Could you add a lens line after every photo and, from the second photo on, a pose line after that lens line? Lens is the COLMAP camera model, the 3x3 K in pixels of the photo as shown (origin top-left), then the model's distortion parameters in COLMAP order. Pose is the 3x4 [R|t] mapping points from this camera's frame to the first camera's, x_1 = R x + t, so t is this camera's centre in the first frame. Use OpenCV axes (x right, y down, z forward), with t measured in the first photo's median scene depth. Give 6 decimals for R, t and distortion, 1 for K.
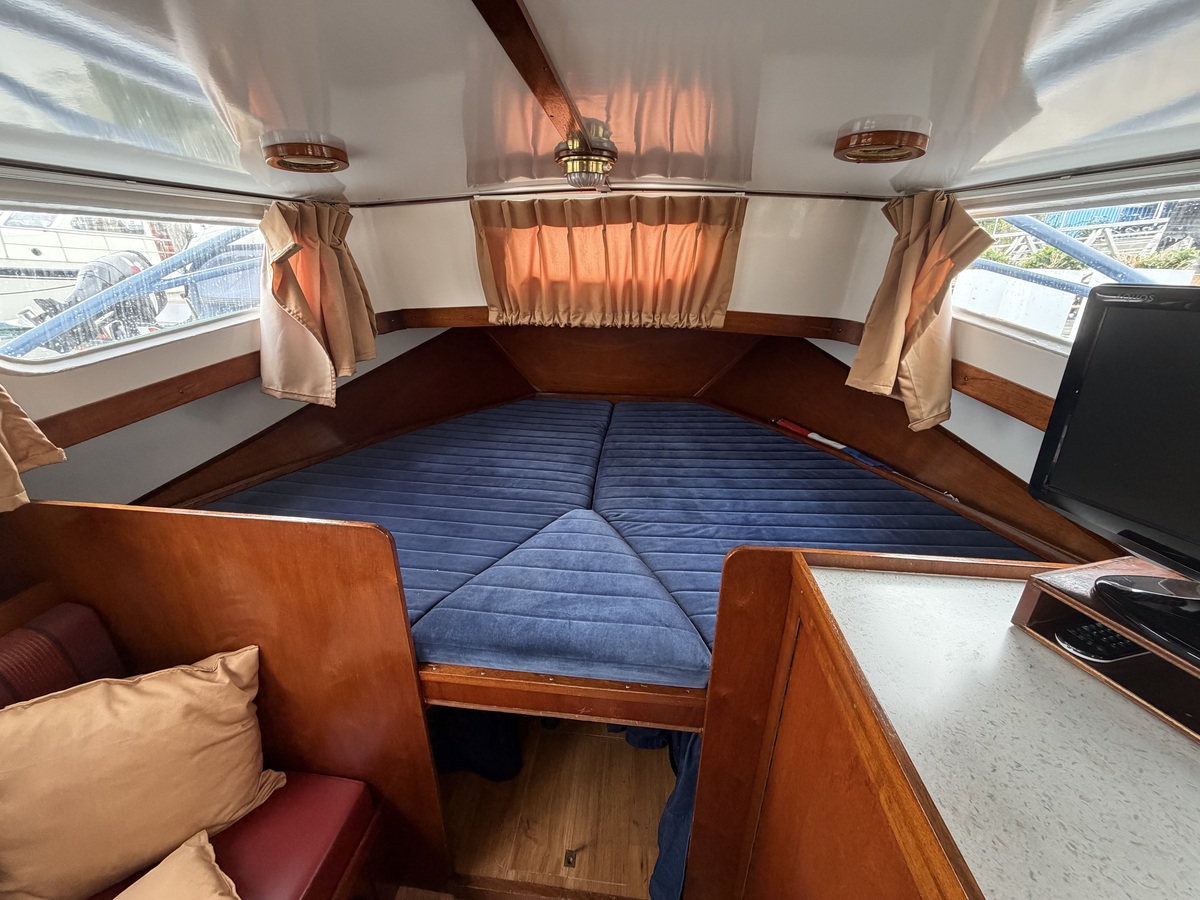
lens RADIAL K [[473.3, 0, 598.6], [0, 473.3, 449.0], [0, 0, 1]] dist [0.001103, -0.000186]
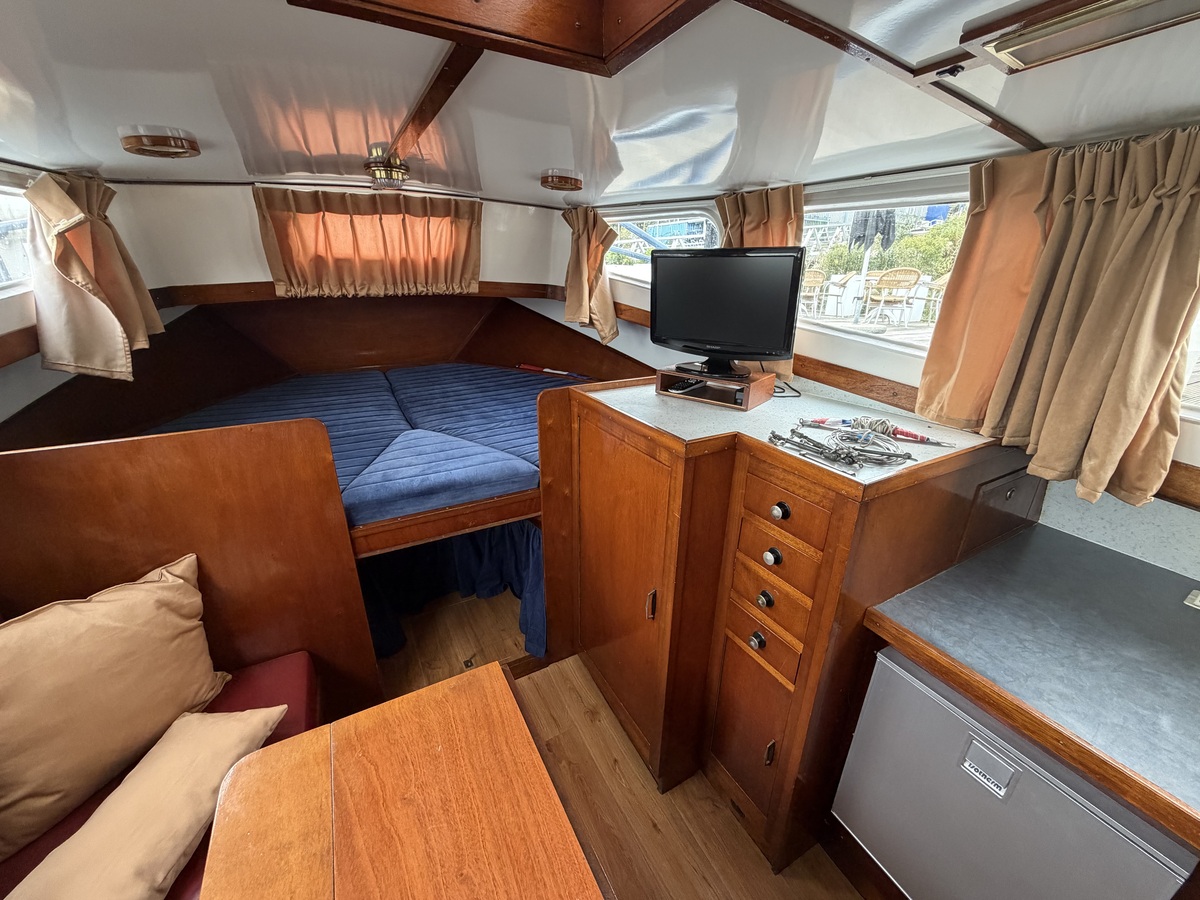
lens RADIAL K [[473.3, 0, 597.7], [0, 473.3, 450.4], [0, 0, 1]] dist [0.001103, -0.000186]
pose [[0.820092, -0.206688, 0.533600, -0.350880], [0.204809, 0.976736, 0.063564, 0.219419], [-0.534324, 0.057158, 0.843345, -0.420300]]
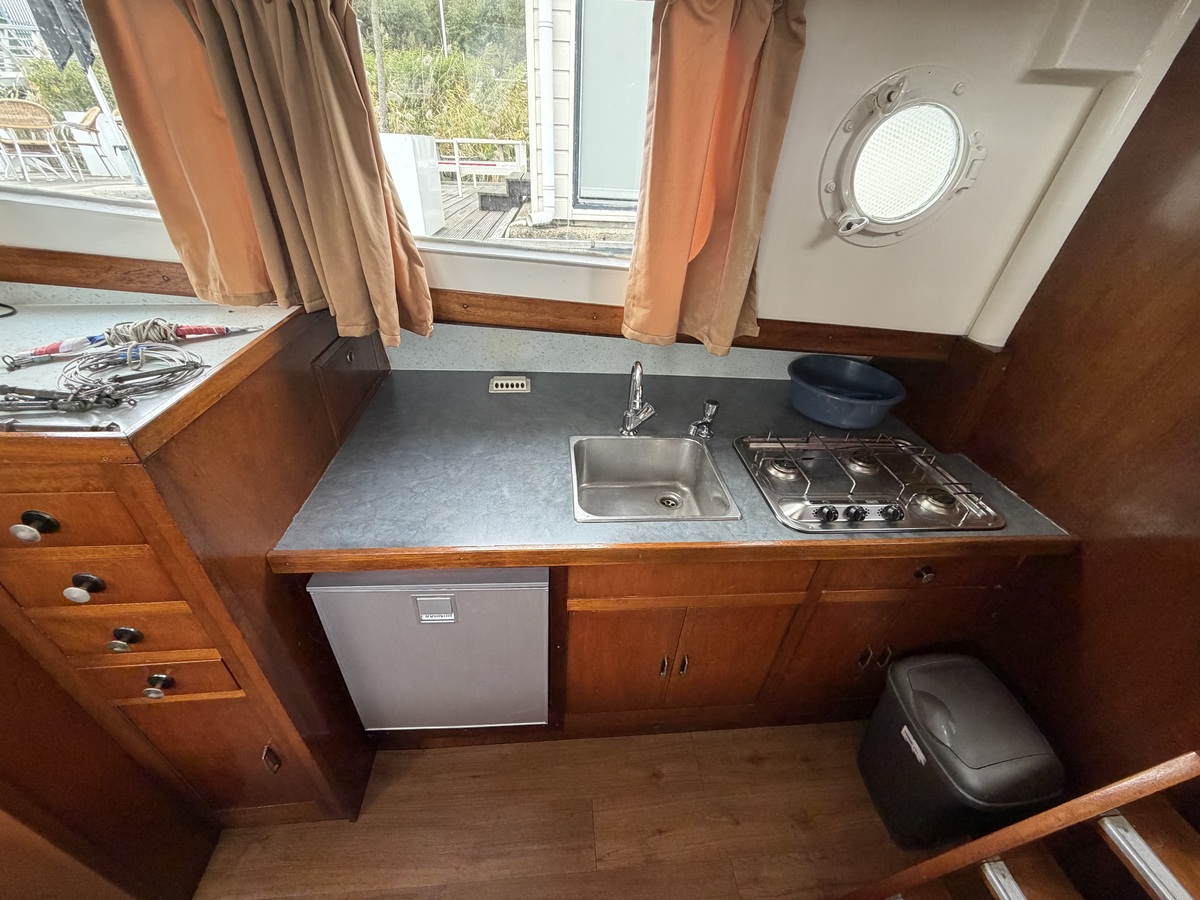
lens RADIAL K [[473.3, 0, 598.5], [0, 473.3, 448.1], [0, 0, 1]] dist [0.001103, -0.000186]
pose [[-0.198292, -0.552266, 0.809742, -0.146923], [0.306560, 0.749753, 0.586423, 0.269412], [-0.930968, 0.364518, 0.020633, -0.465500]]
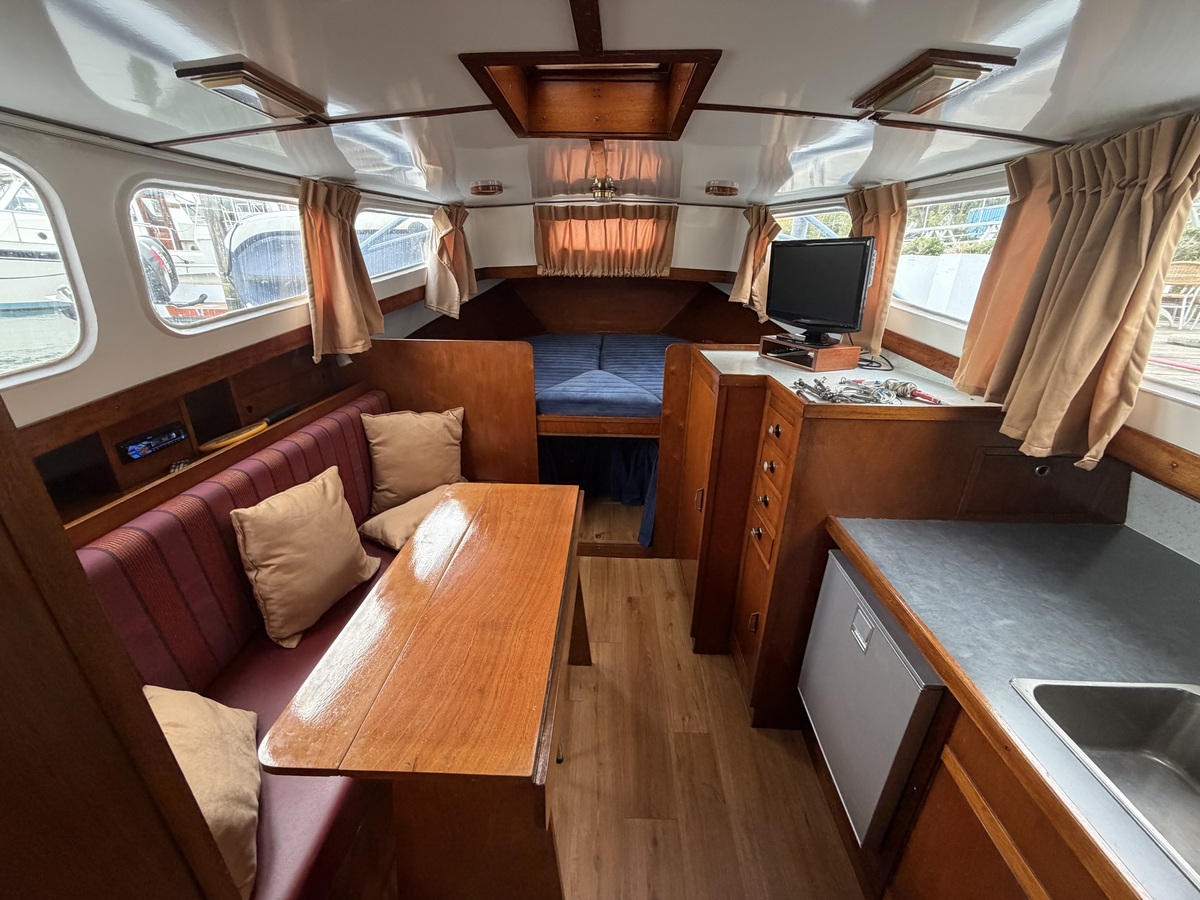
lens RADIAL K [[473.3, 0, 599.8], [0, 473.3, 450.2], [0, 0, 1]] dist [0.001103, -0.000186]
pose [[0.996835, -0.026345, 0.075008, -0.186352], [0.025161, 0.999544, 0.016680, 0.445016], [-0.075413, -0.014740, 0.997043, -0.959454]]
